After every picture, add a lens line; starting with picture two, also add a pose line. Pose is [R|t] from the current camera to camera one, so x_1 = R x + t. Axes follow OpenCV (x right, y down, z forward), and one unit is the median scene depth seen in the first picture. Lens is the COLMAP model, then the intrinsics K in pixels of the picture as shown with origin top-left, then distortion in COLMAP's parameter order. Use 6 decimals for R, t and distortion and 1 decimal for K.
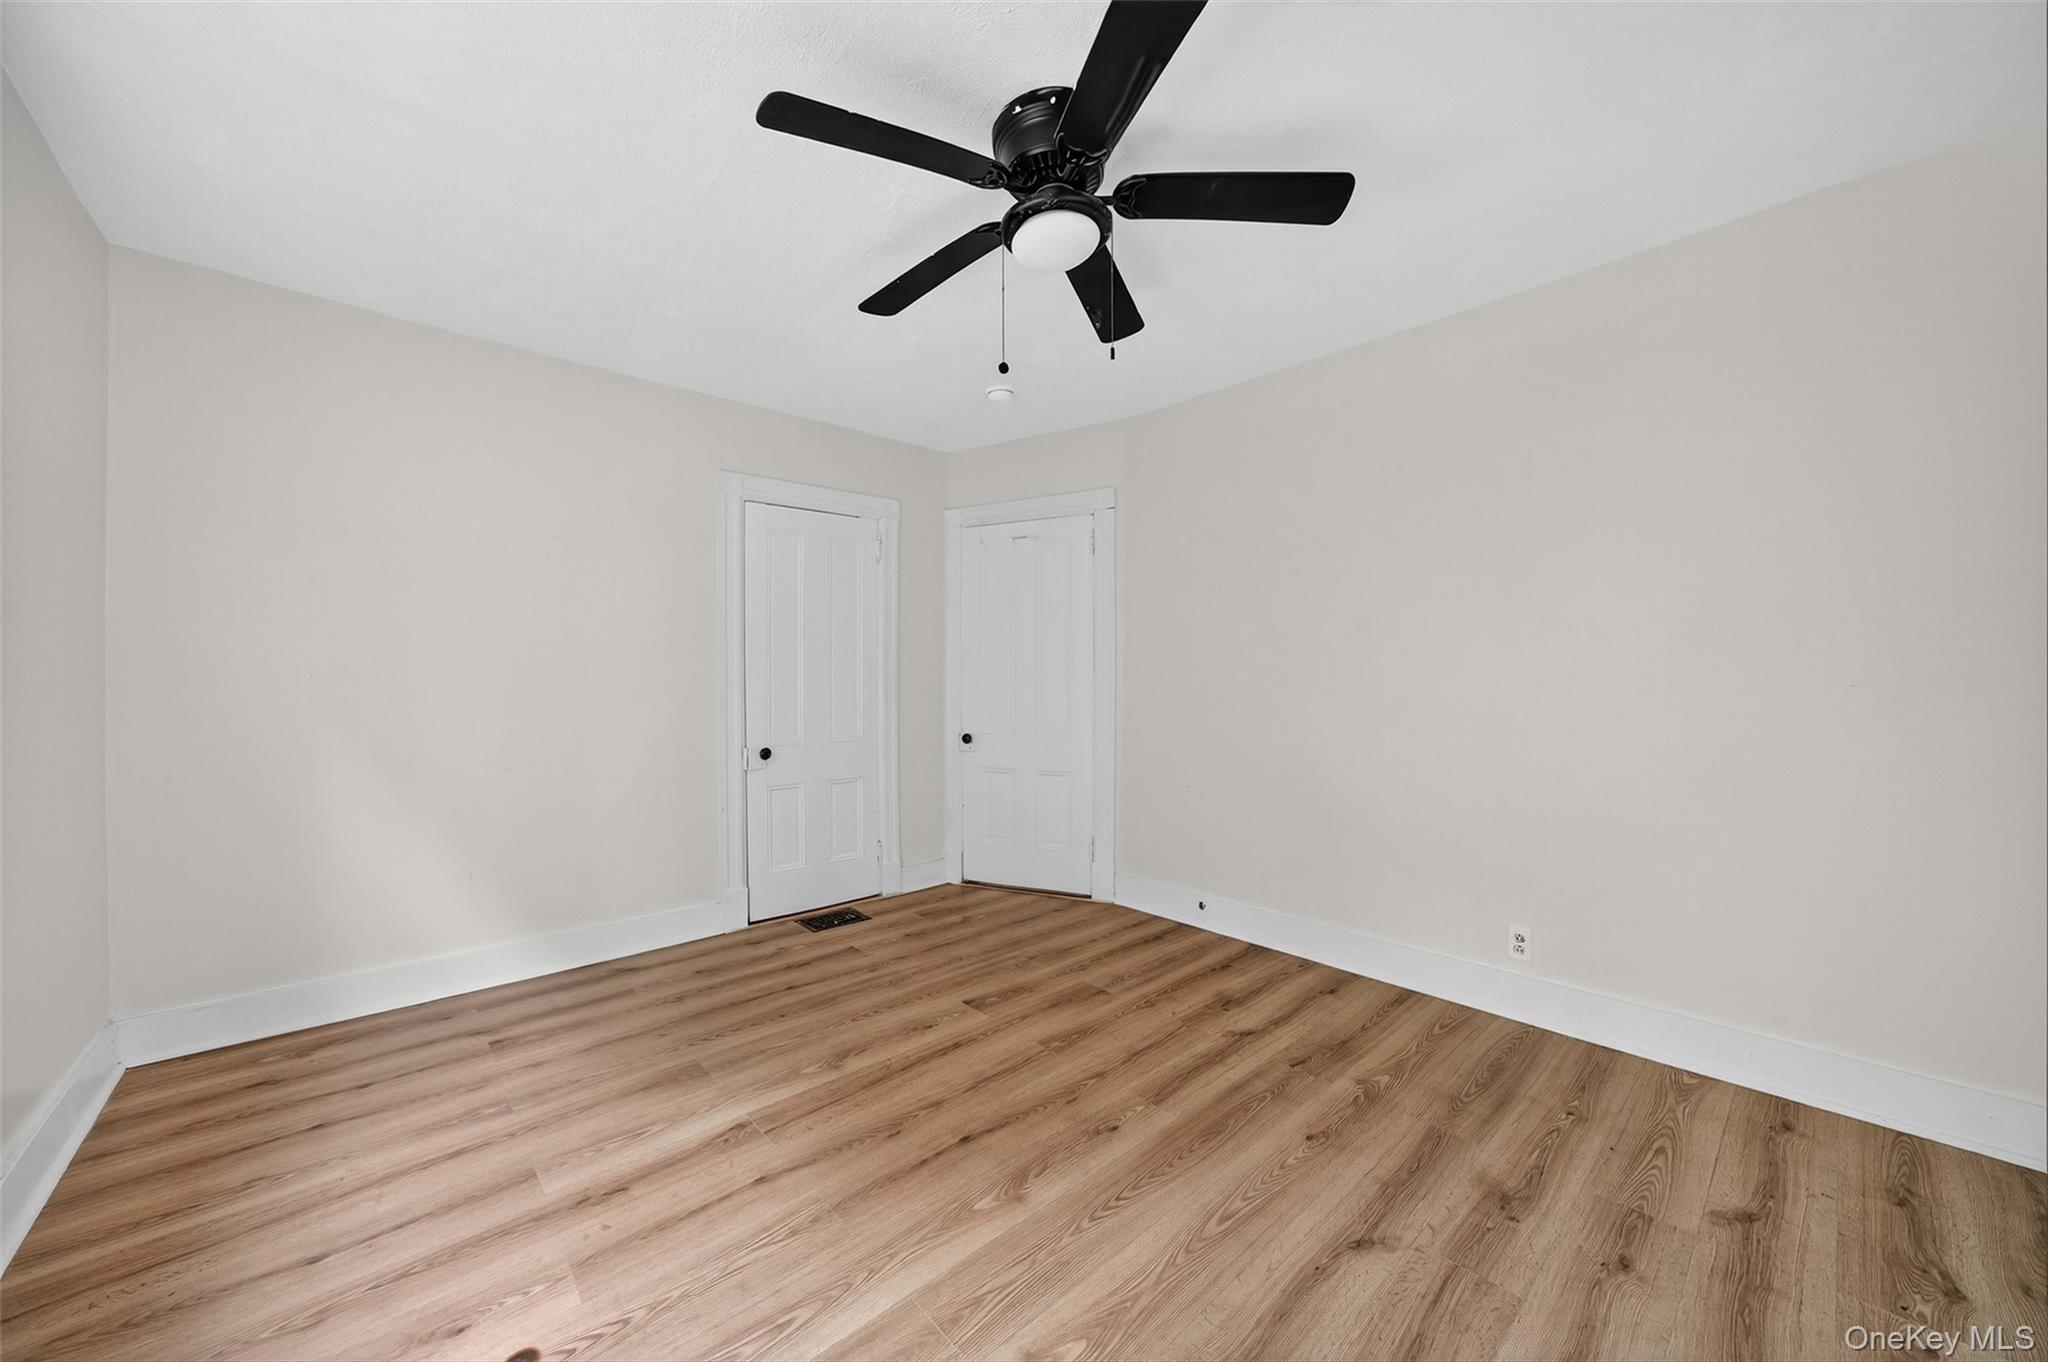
lens RADIAL K [[755.1, 0, 1025.8], [0, 755.1, 677.2], [0, 0, 1]] dist [-0.001107, -0.000054]
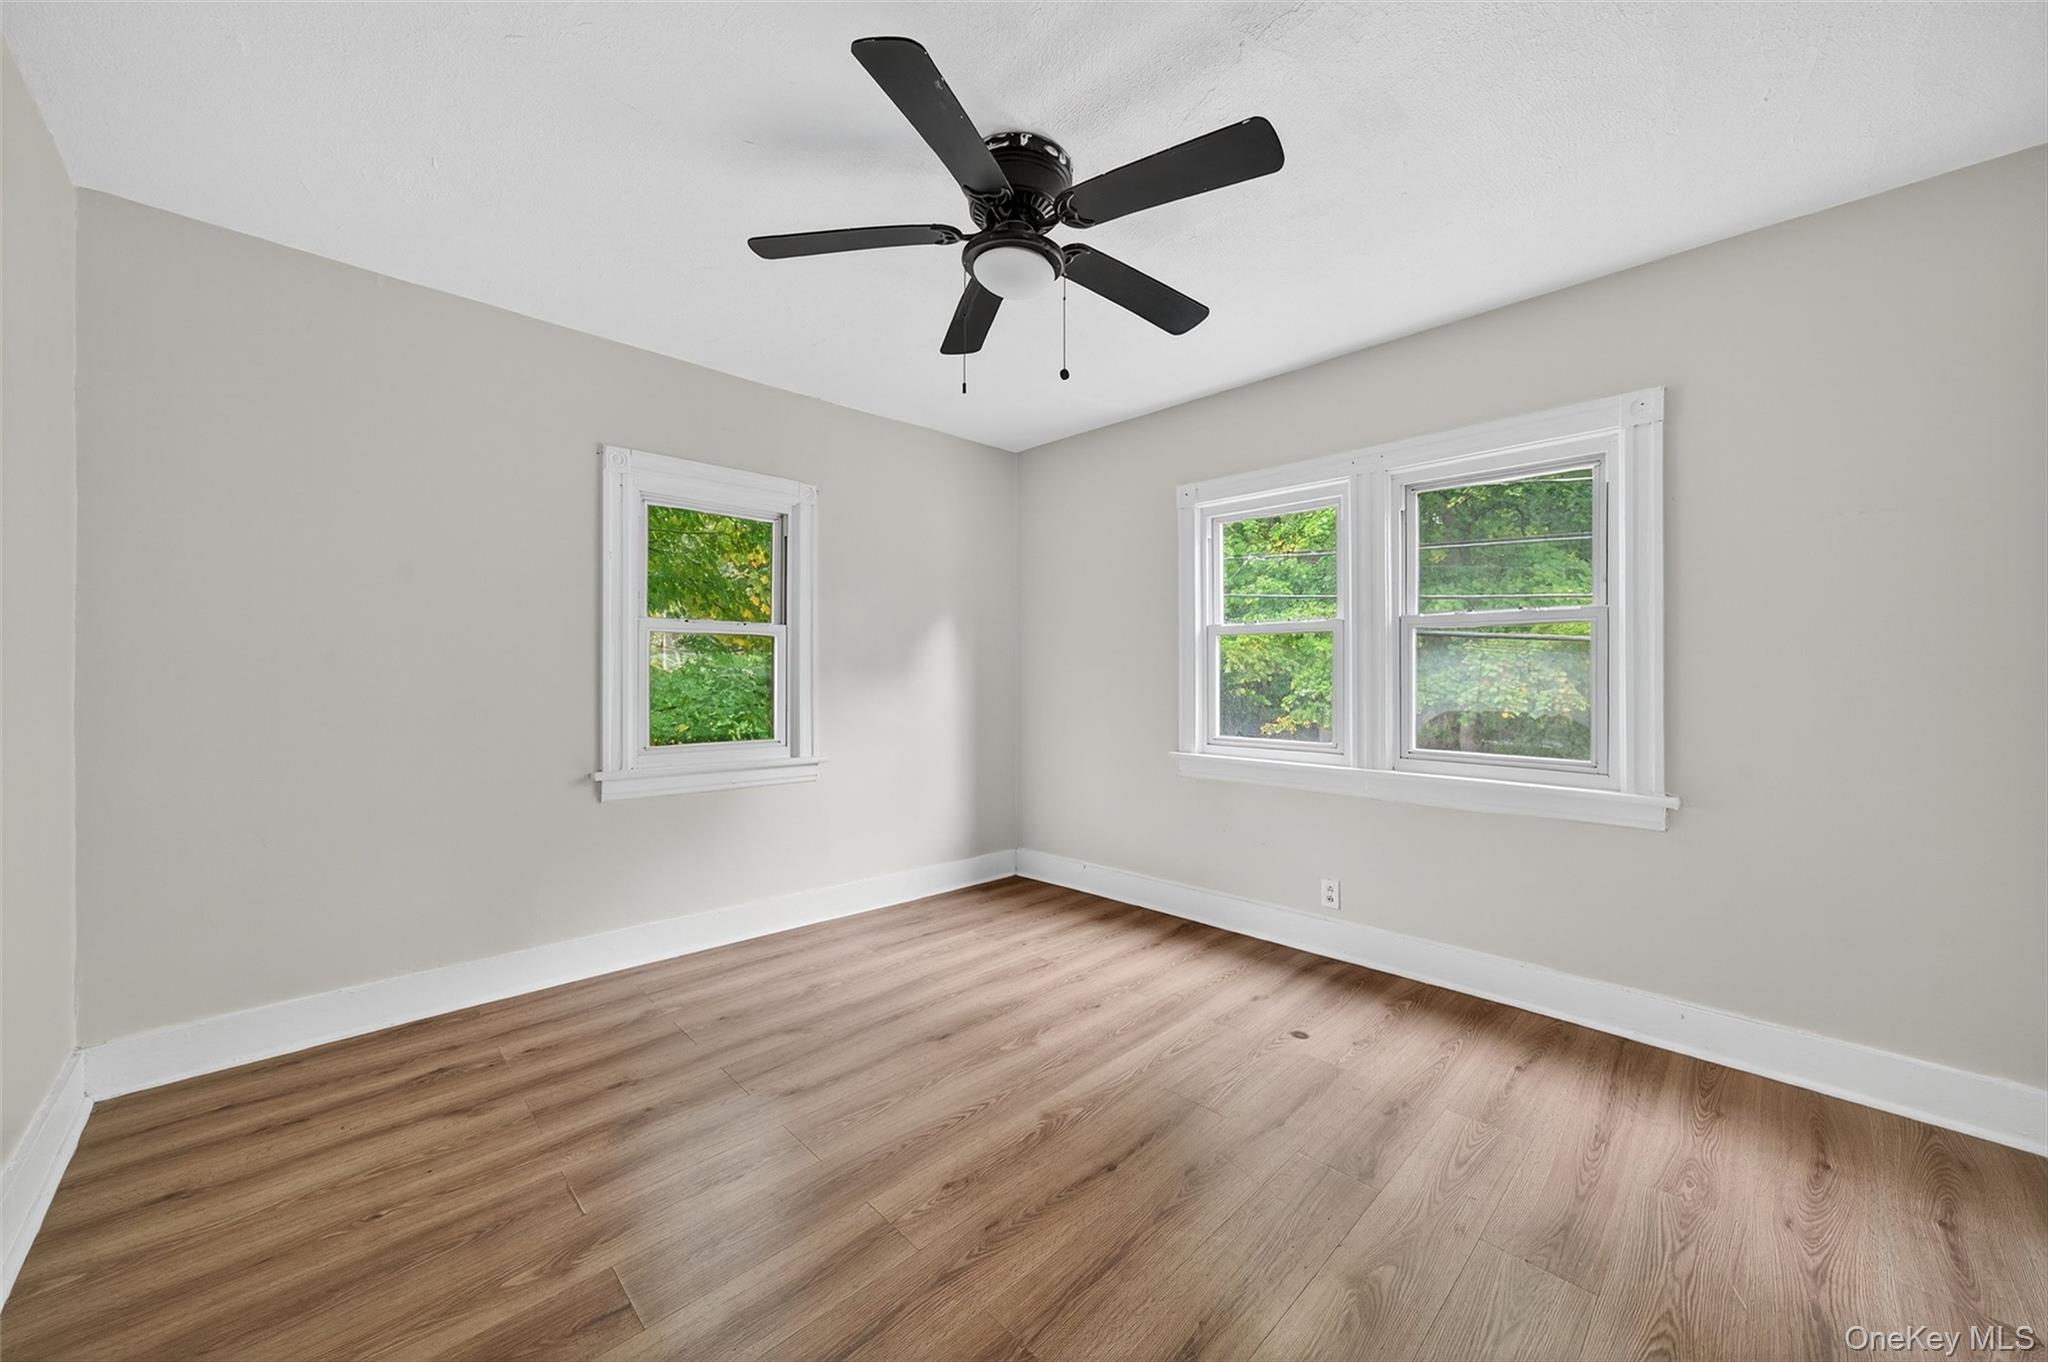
lens RADIAL K [[755.1, 0, 1022.7], [0, 755.1, 674.1], [0, 0, 1]] dist [-0.001107, -0.000054]
pose [[-0.999351, 0.001757, -0.035967, 0.062902], [0.001645, 0.999994, 0.003134, -0.002989], [0.035973, 0.003073, -0.999348, 1.964106]]
